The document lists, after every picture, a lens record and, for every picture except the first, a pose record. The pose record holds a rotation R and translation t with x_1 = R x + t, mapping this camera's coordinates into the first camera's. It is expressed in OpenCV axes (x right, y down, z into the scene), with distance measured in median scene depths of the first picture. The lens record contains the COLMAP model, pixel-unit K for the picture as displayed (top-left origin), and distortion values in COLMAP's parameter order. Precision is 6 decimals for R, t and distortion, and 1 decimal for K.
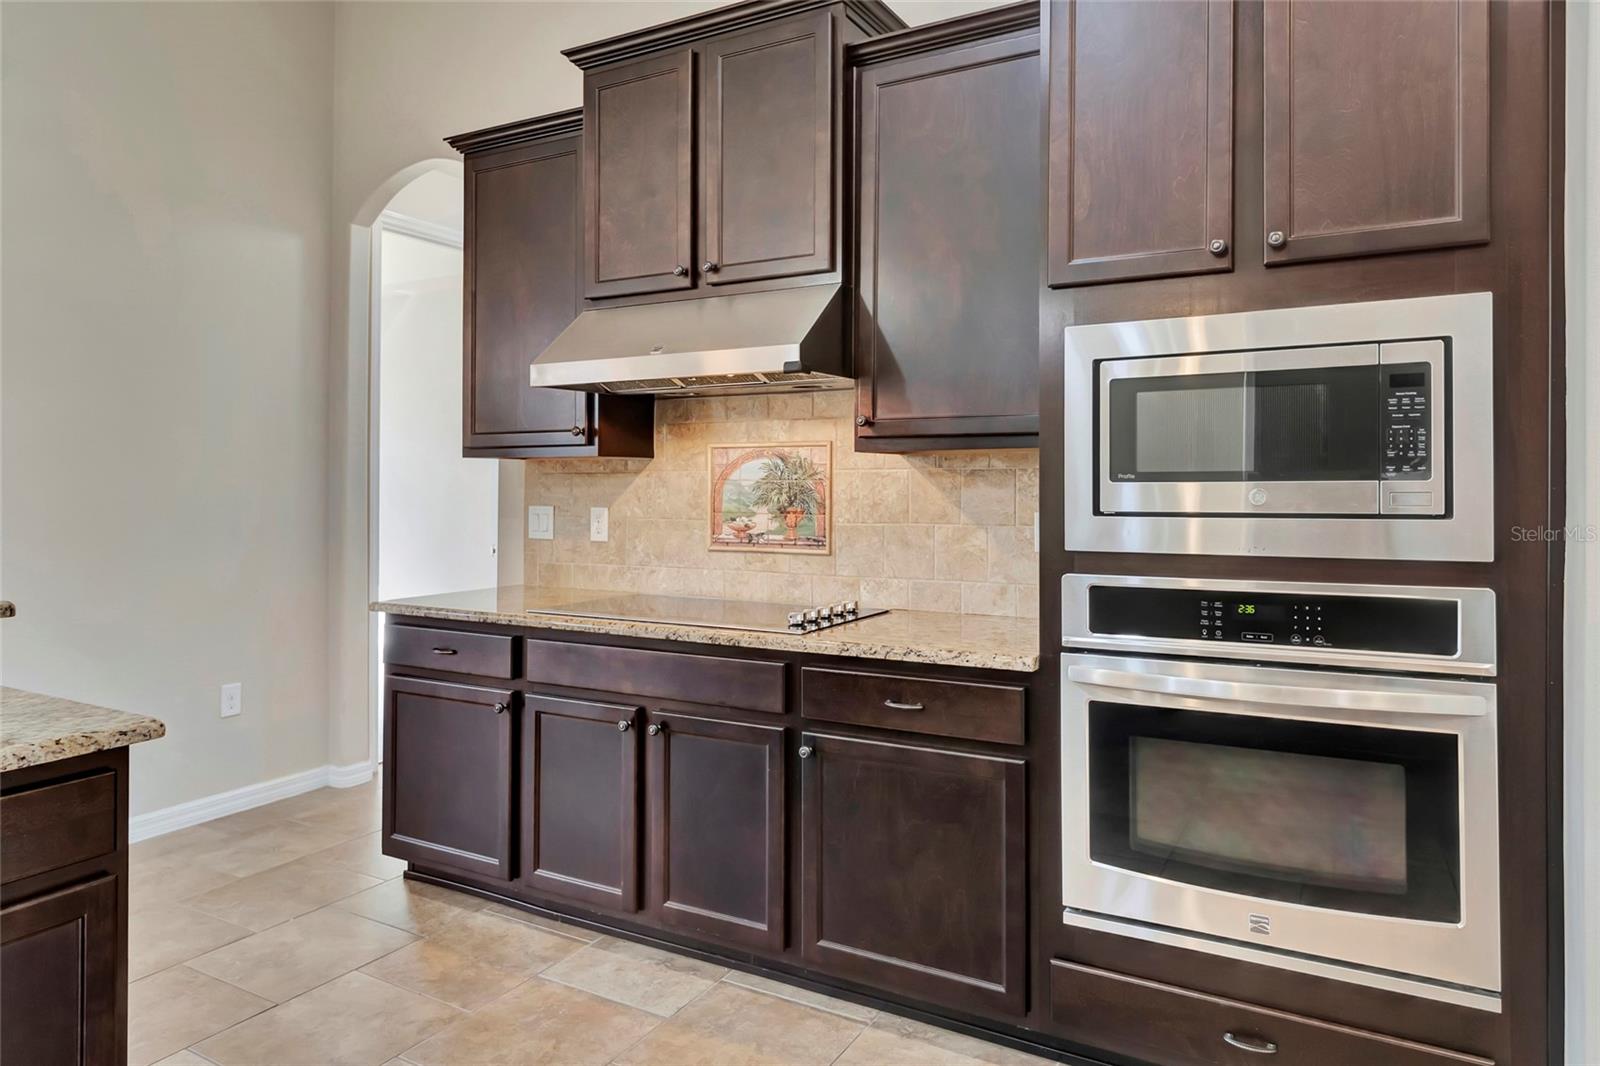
lens RADIAL K [[988.2, 0, 819.5], [0, 988.2, 466.1], [0, 0, 1]] dist [0.000353, -0.000192]
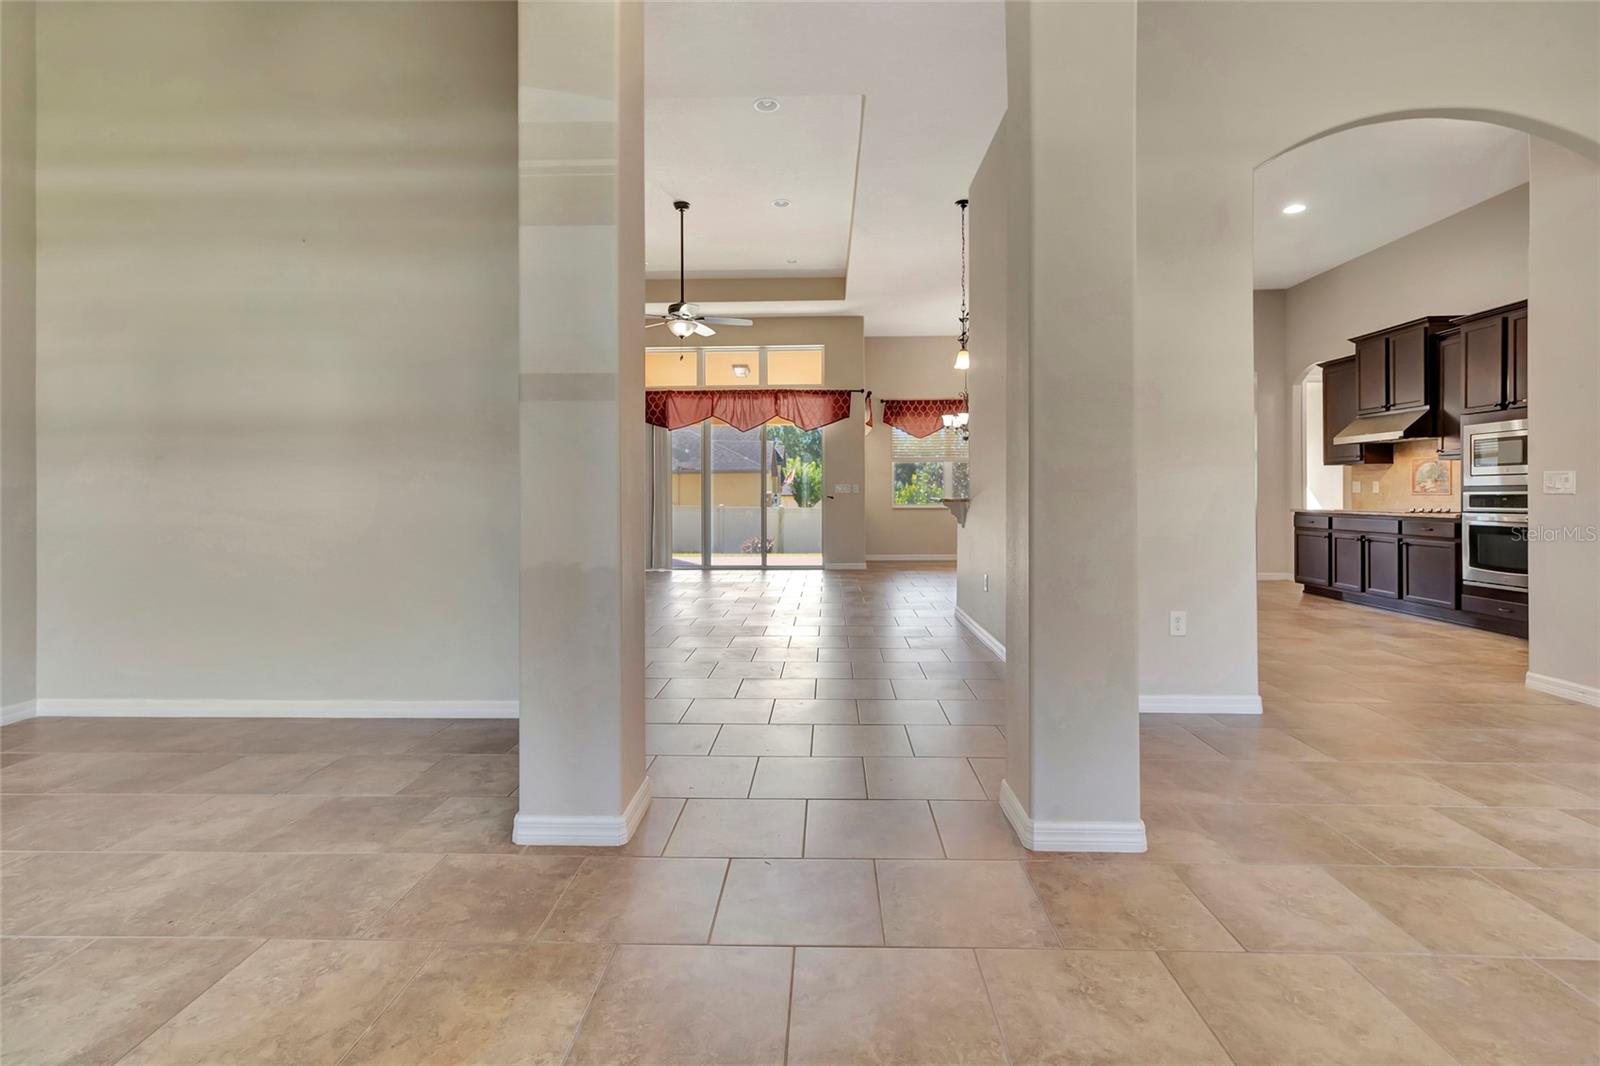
lens RADIAL K [[743.1, 0, 807.8], [0, 743.1, 489.1], [0, 0, 1]] dist [0.012310, -0.000066]
pose [[0.450920, -0.006610, -0.892540, 1.112757], [0.022661, 0.999735, 0.004045, 0.020420], [0.892277, -0.022050, 0.450950, -1.672368]]
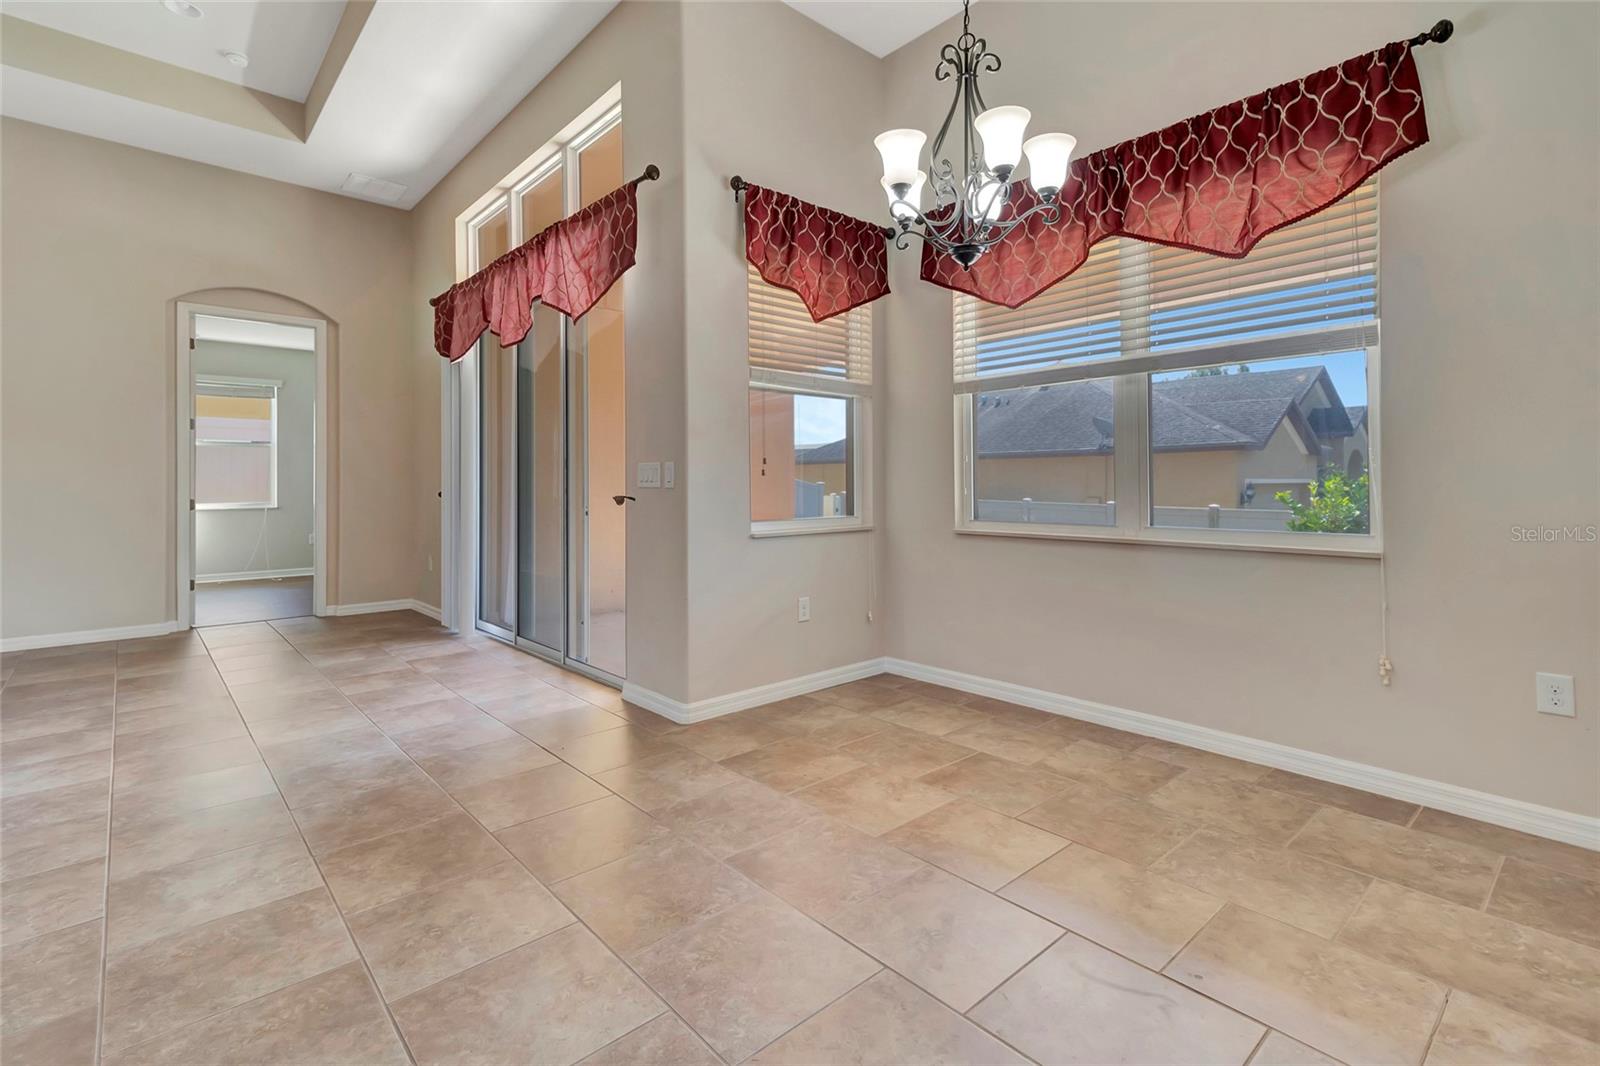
lens RADIAL K [[743.1, 0, 807.8], [0, 743.1, 489.1], [0, 0, 1]] dist [0.012310, -0.000066]
pose [[-0.331552, 0.007620, -0.943406, -0.812987], [0.025229, 0.999681, -0.000792, 0.064376], [0.943100, -0.024063, -0.331638, 0.628598]]
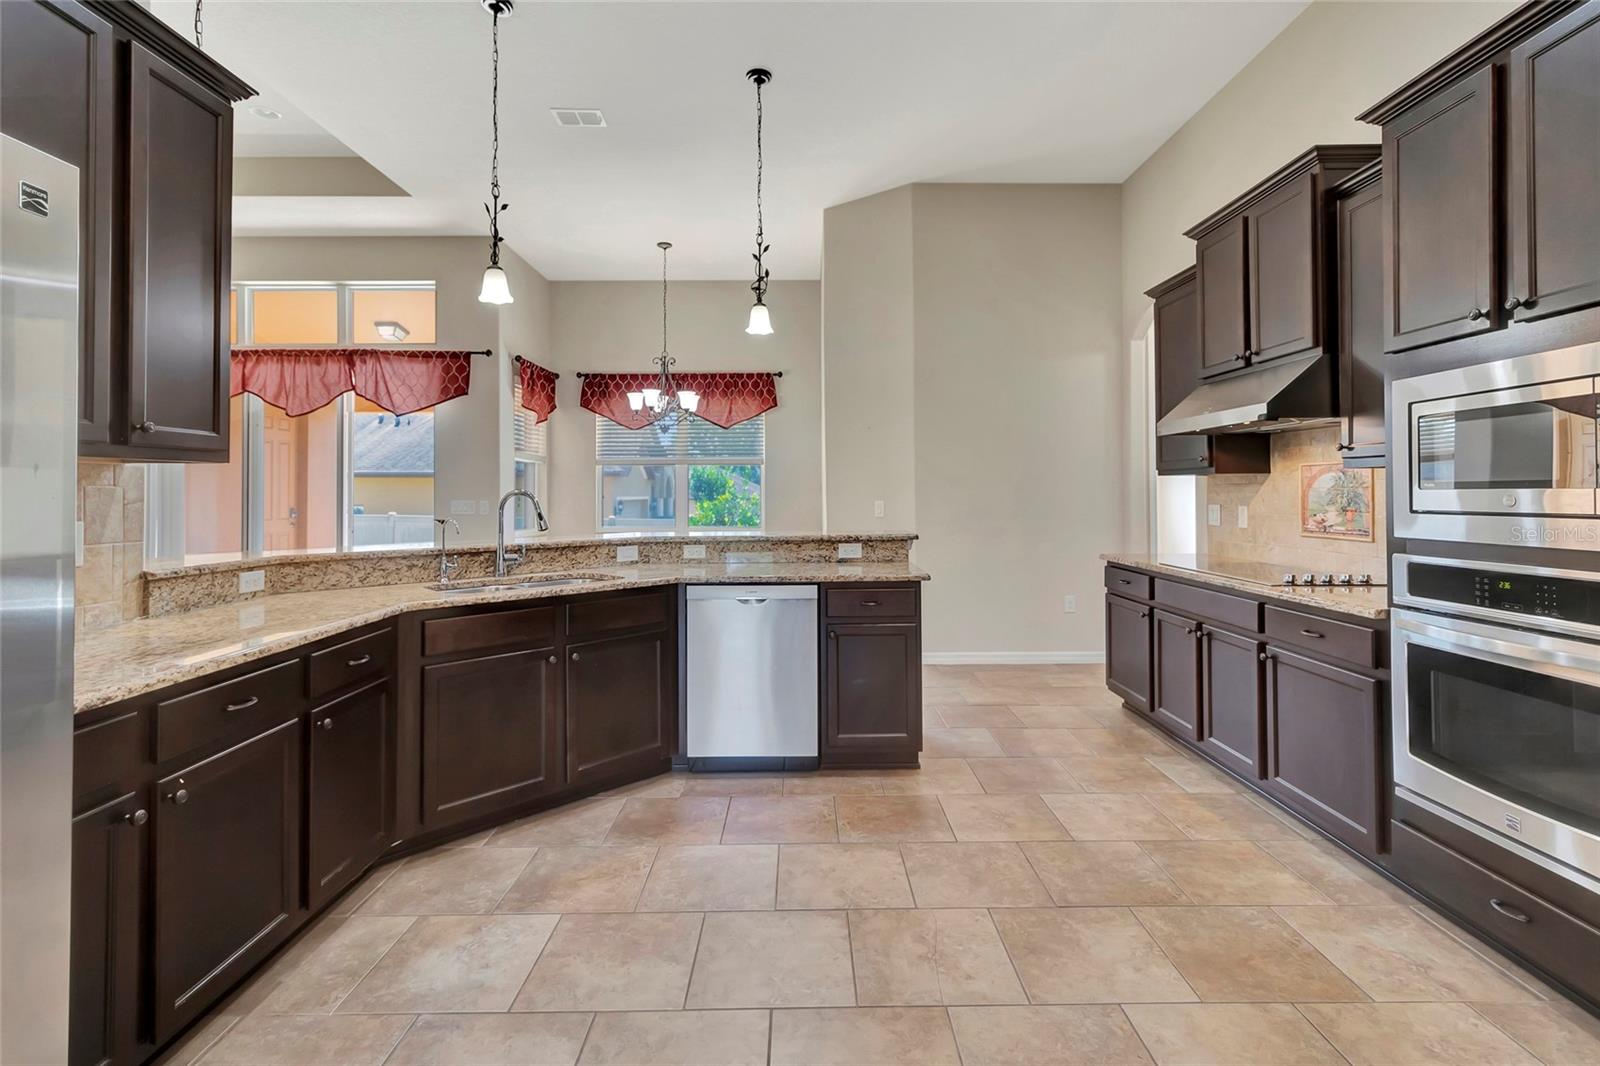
lens RADIAL K [[748.3, 0, 806.1], [0, 748.3, 479.7], [0, 0, 1]] dist [0.015110, 0.000003]
pose [[0.486535, -0.017872, -0.873478, 0.531494], [0.022088, 0.999723, -0.008152, -0.005399], [0.873382, -0.015327, 0.486795, -0.188898]]
